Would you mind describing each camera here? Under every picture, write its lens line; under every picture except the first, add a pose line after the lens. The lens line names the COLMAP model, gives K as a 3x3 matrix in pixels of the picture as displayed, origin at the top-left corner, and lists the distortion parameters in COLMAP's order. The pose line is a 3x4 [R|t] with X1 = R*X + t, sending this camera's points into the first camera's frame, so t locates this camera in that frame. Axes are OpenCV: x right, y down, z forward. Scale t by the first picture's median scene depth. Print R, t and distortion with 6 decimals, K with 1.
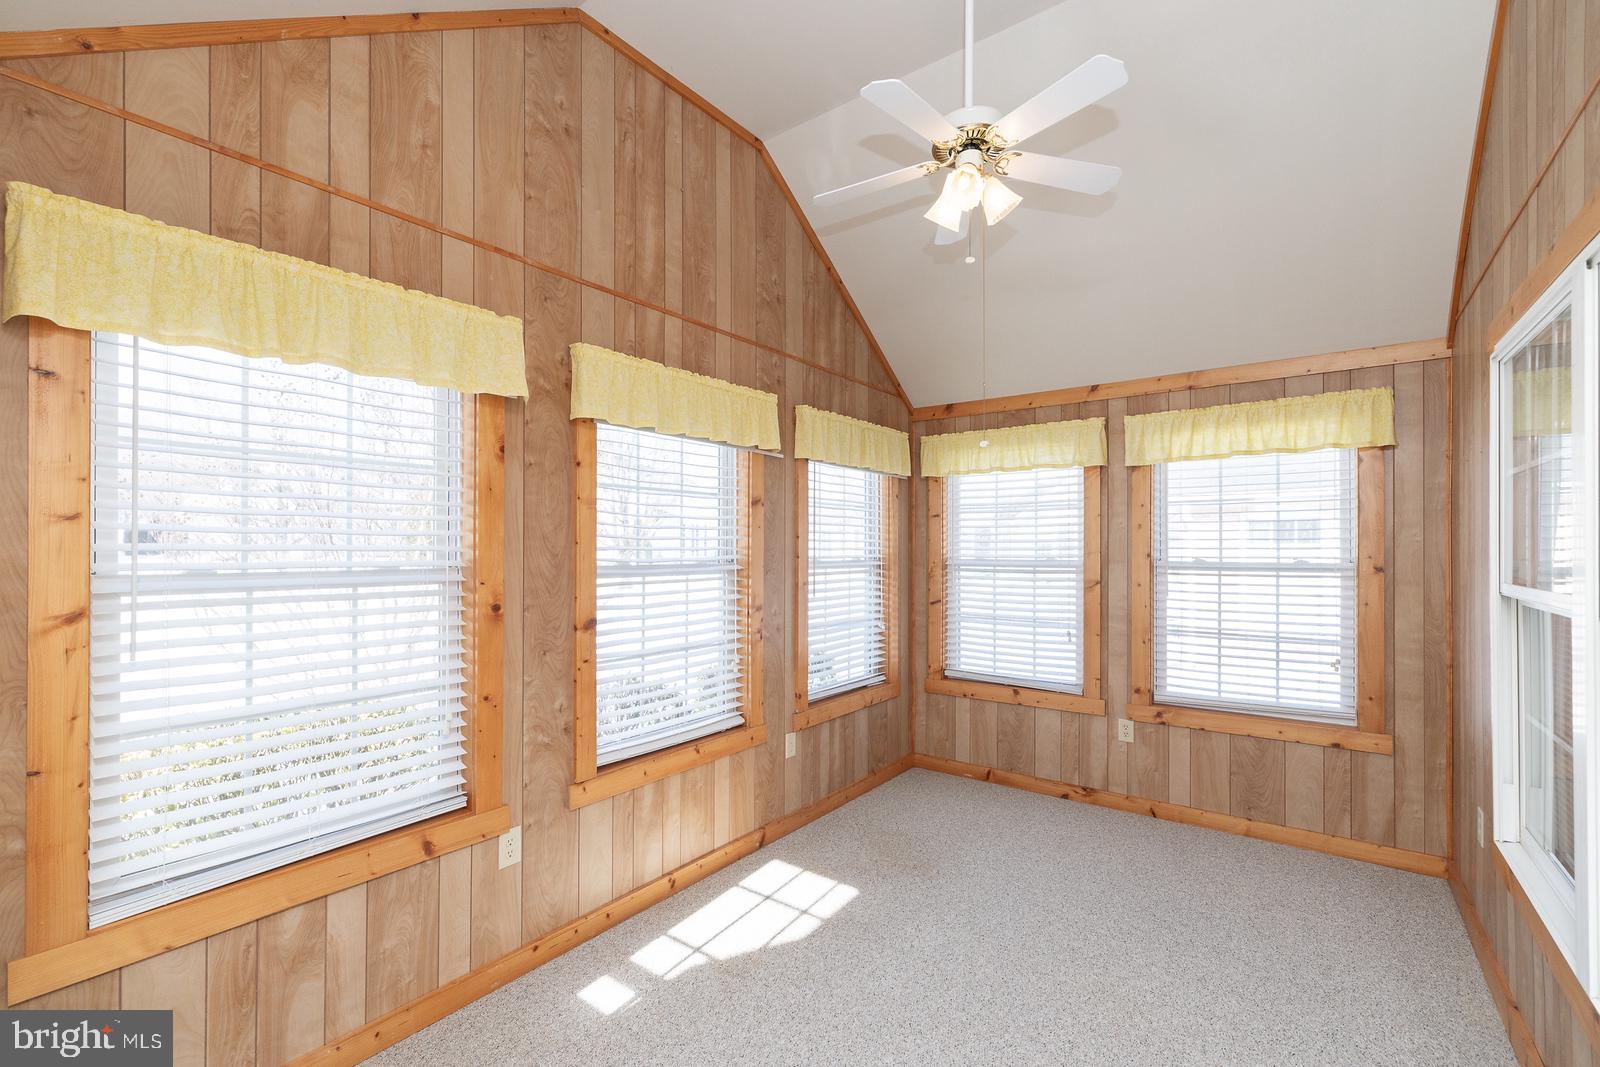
lens RADIAL K [[718.3, 0, 797.9], [0, 718.3, 544.7], [0, 0, 1]] dist [0.005196, 0.001140]
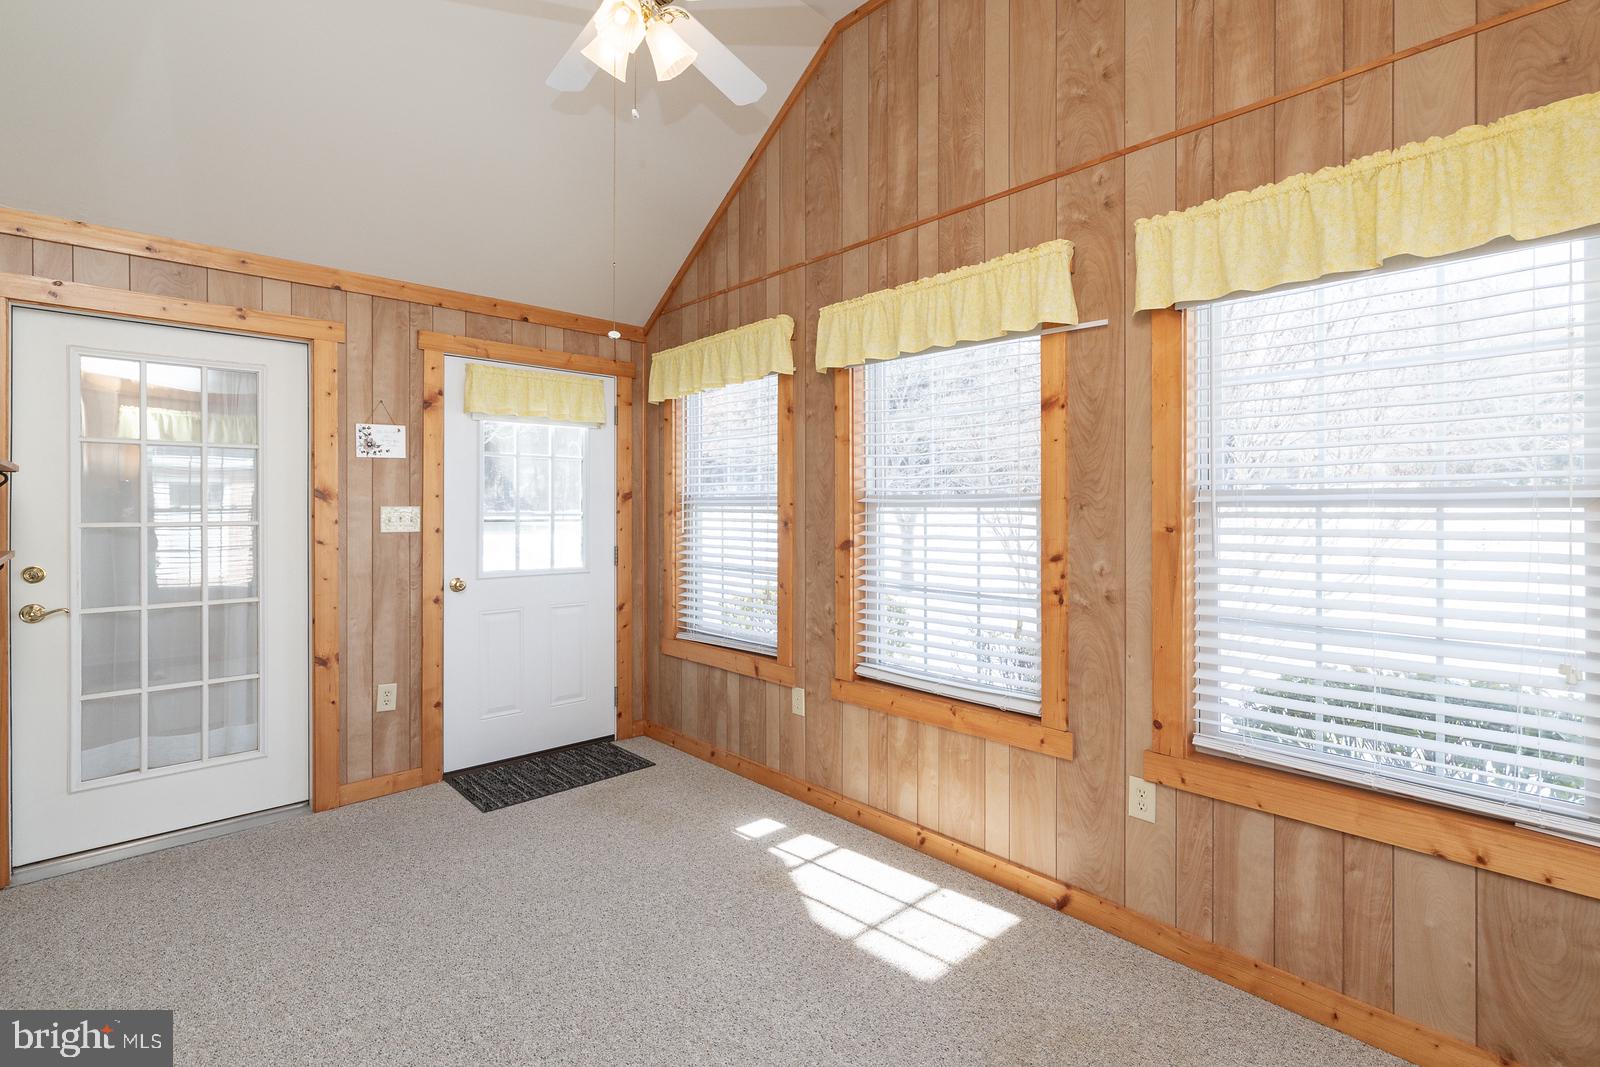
lens RADIAL K [[718.3, 0, 779.5], [0, 718.3, 502.2], [0, 0, 1]] dist [0.005196, 0.001140]
pose [[-0.191351, -0.007515, -0.981493, 0.828669], [0.003217, 0.999961, -0.008283, 0.049483], [0.981516, -0.004742, -0.191319, 1.078819]]
